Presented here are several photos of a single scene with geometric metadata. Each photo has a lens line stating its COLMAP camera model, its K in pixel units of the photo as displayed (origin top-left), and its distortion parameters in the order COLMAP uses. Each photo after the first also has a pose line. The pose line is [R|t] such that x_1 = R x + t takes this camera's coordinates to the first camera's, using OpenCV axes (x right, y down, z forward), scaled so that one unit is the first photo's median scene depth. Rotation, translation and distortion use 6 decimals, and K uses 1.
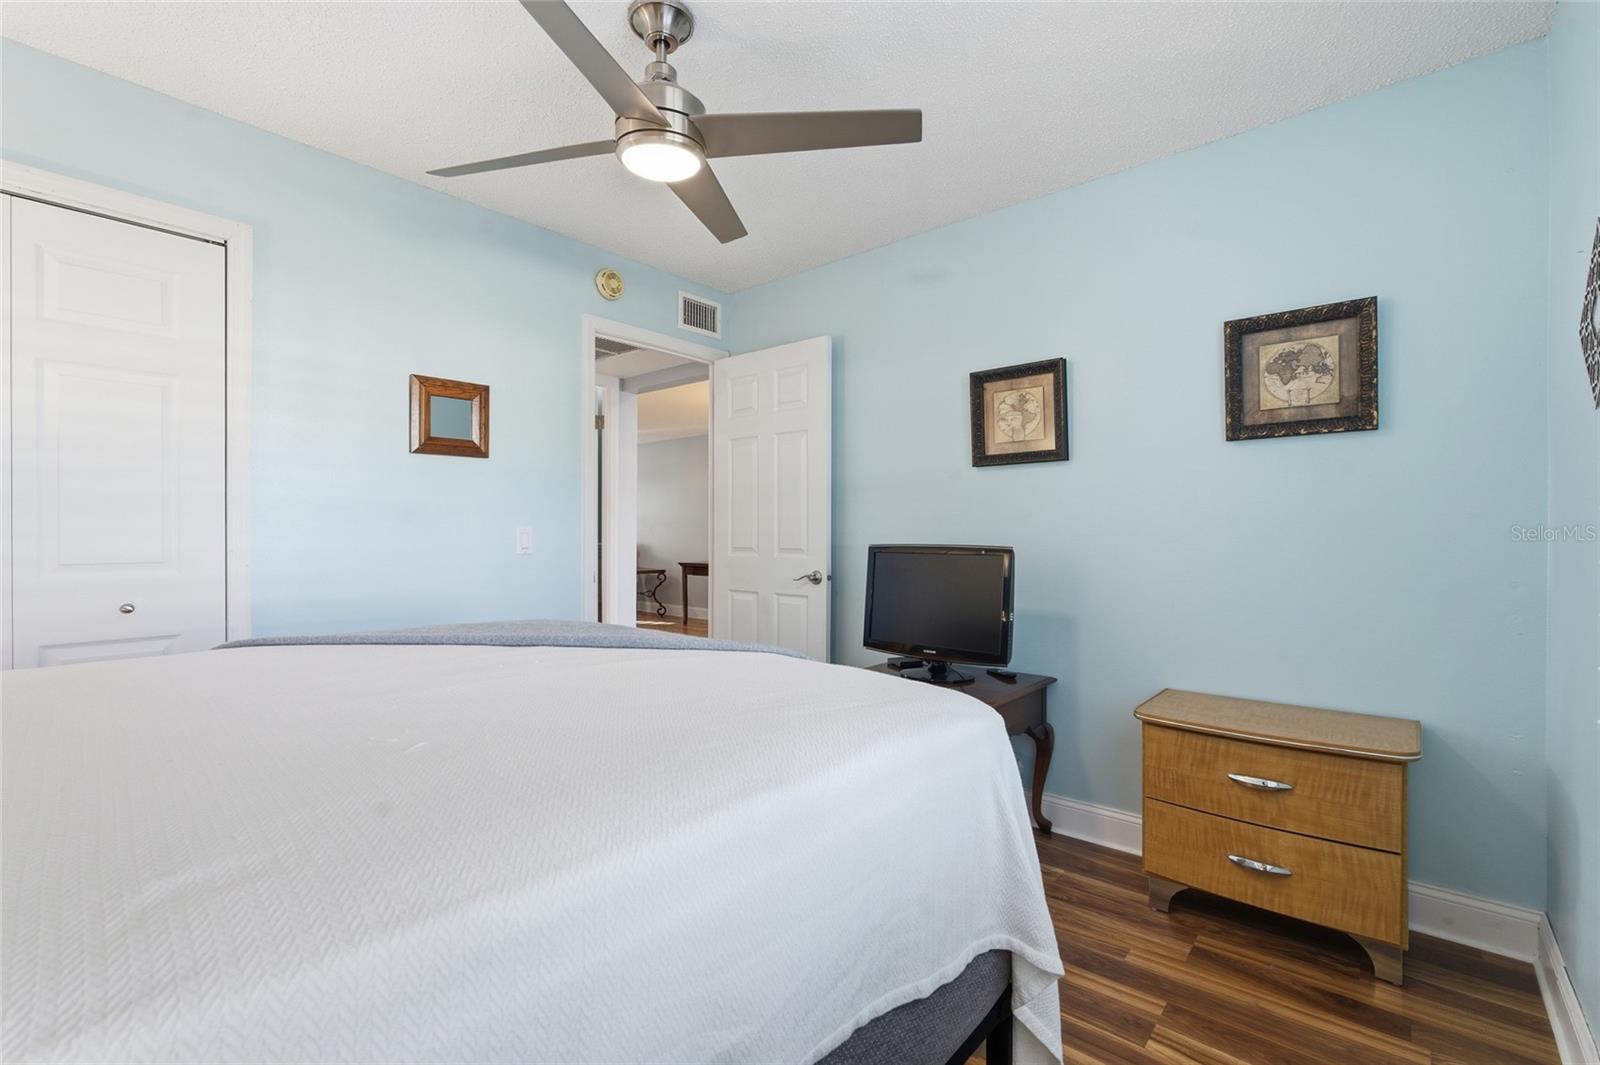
lens RADIAL K [[701.8, 0, 804.2], [0, 701.8, 537.8], [0, 0, 1]] dist [-0.005085, 0.000469]
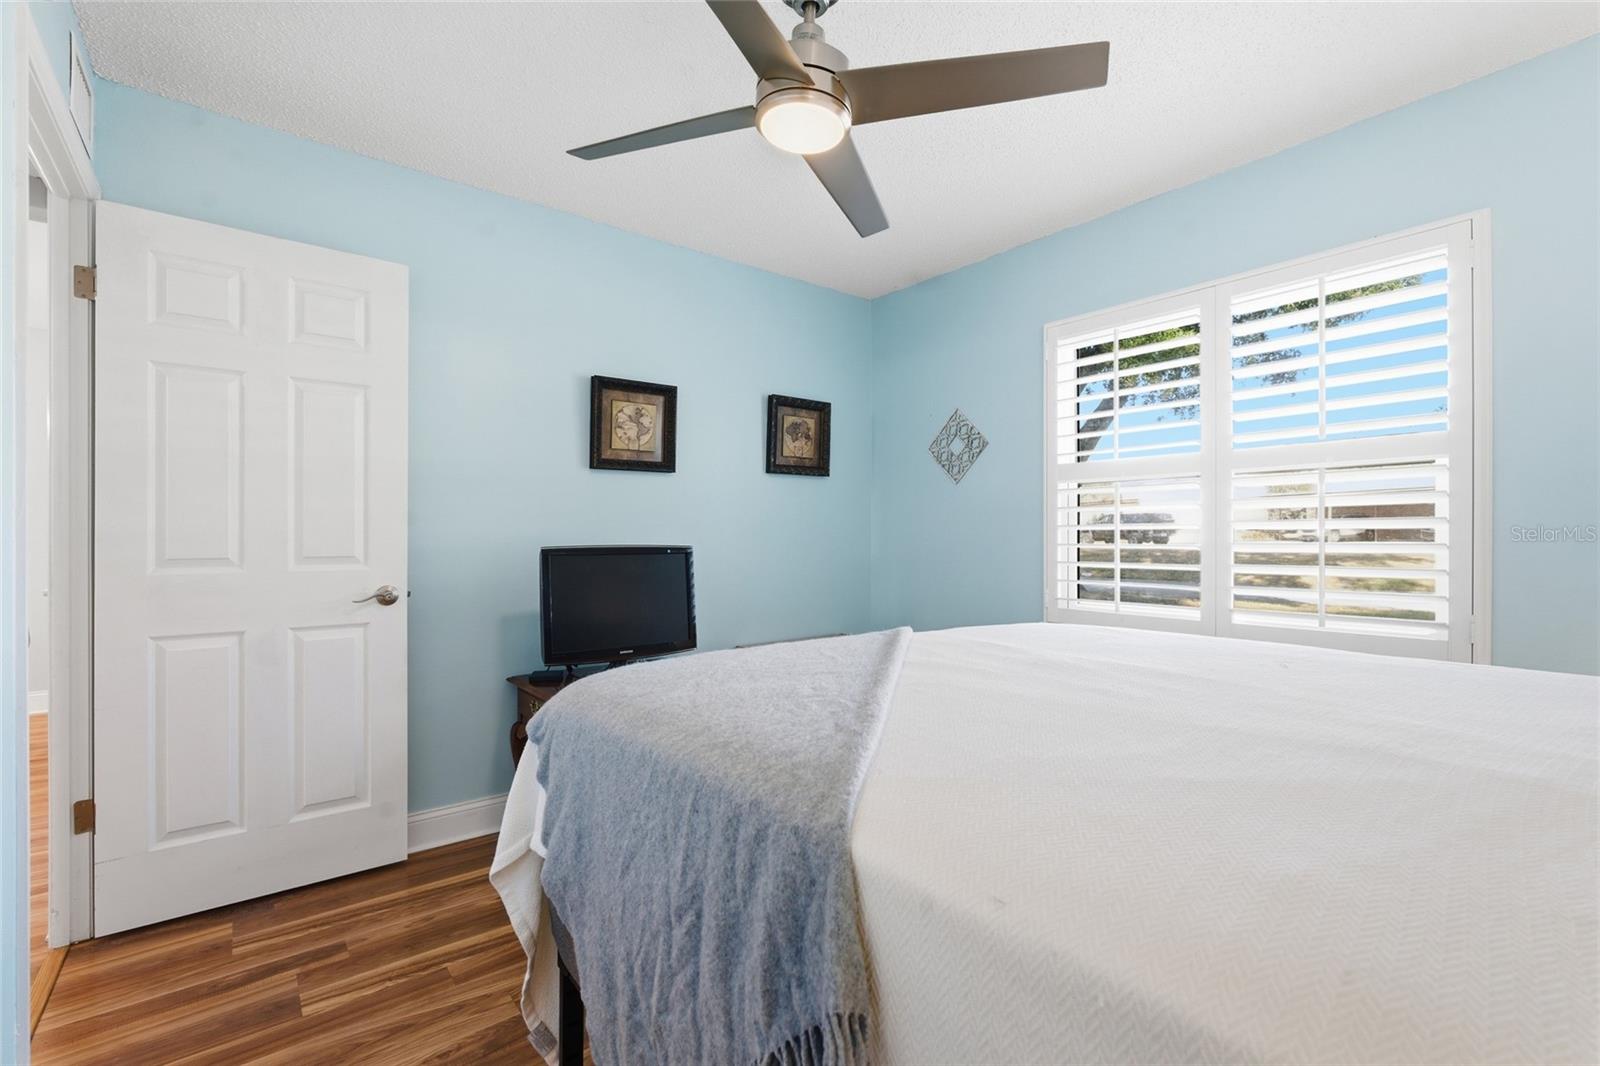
lens RADIAL K [[701.8, 0, 803.5], [0, 701.8, 529.5], [0, 0, 1]] dist [-0.005085, 0.000469]
pose [[0.193420, 0.003367, 0.981110, -0.717915], [0.001220, 0.999993, -0.003673, -0.009566], [-0.981115, 0.001908, 0.193415, 0.530446]]
